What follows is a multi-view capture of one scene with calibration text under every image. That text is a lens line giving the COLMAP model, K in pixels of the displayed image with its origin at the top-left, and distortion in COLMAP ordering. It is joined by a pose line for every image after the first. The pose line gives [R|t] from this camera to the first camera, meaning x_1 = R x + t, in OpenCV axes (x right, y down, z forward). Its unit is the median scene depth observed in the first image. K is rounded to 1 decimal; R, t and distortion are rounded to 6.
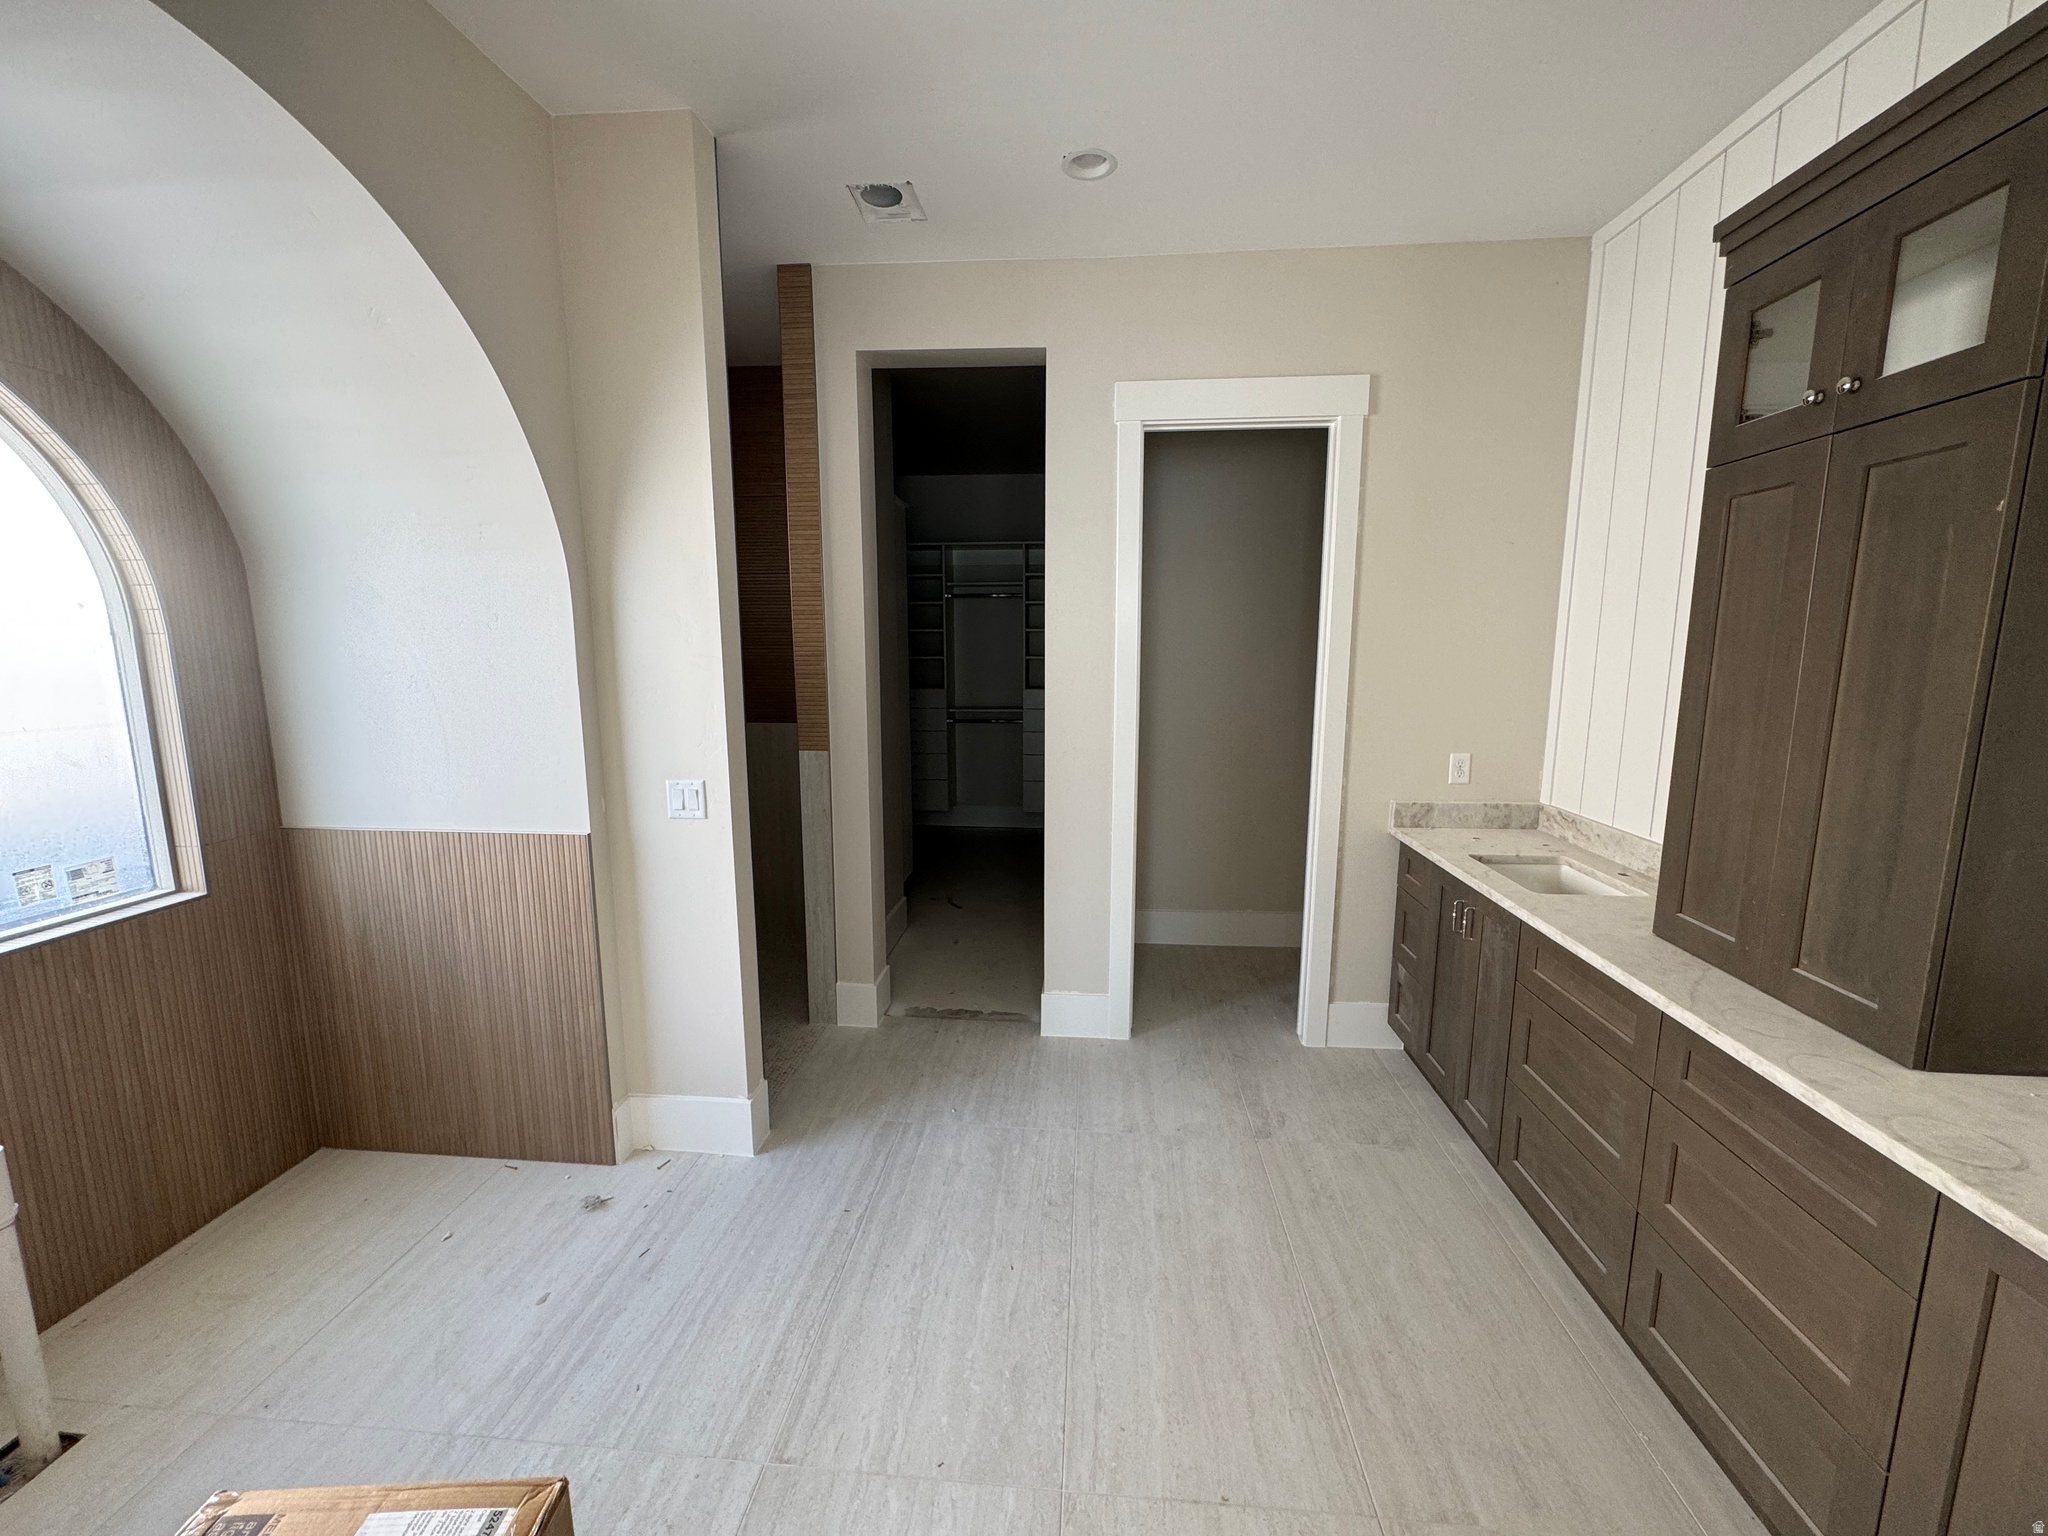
lens RADIAL K [[815.2, 0, 1027.7], [0, 815.2, 765.7], [0, 0, 1]] dist [-0.003574, 0.000360]
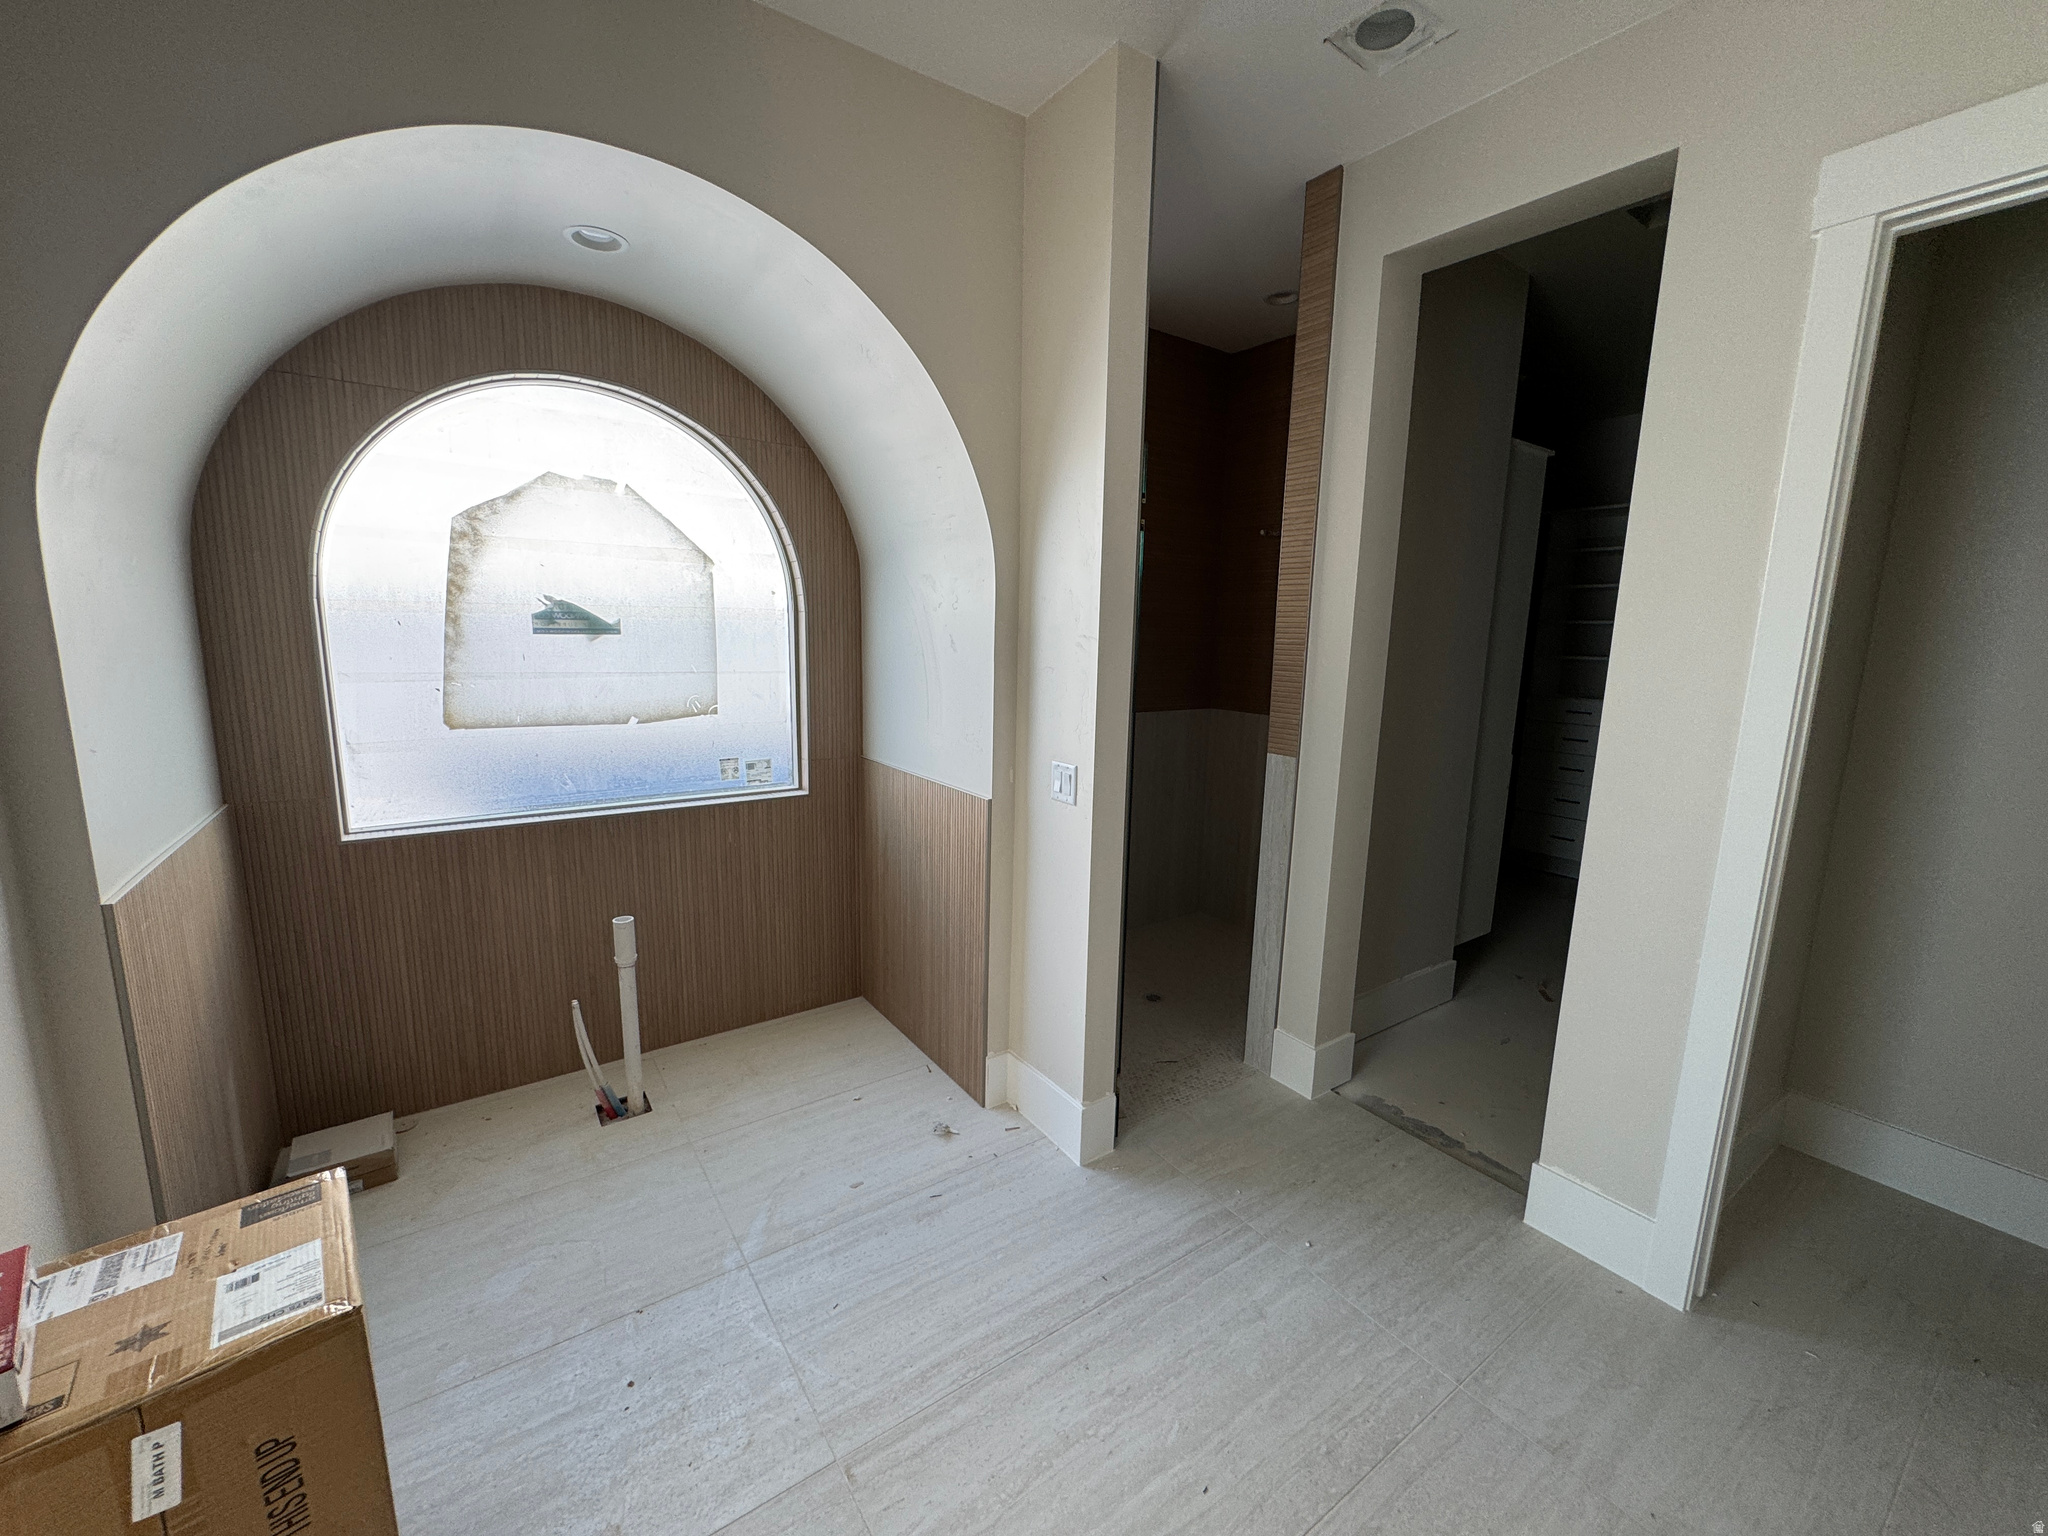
lens RADIAL K [[815.2, 0, 1024.6], [0, 815.2, 765.8], [0, 0, 1]] dist [-0.003574, 0.000360]
pose [[0.635477, 0.141753, -0.758996, 0.294898], [-0.136572, 0.988139, 0.070202, -0.041392], [0.759945, 0.059046, 0.647300, 0.329112]]
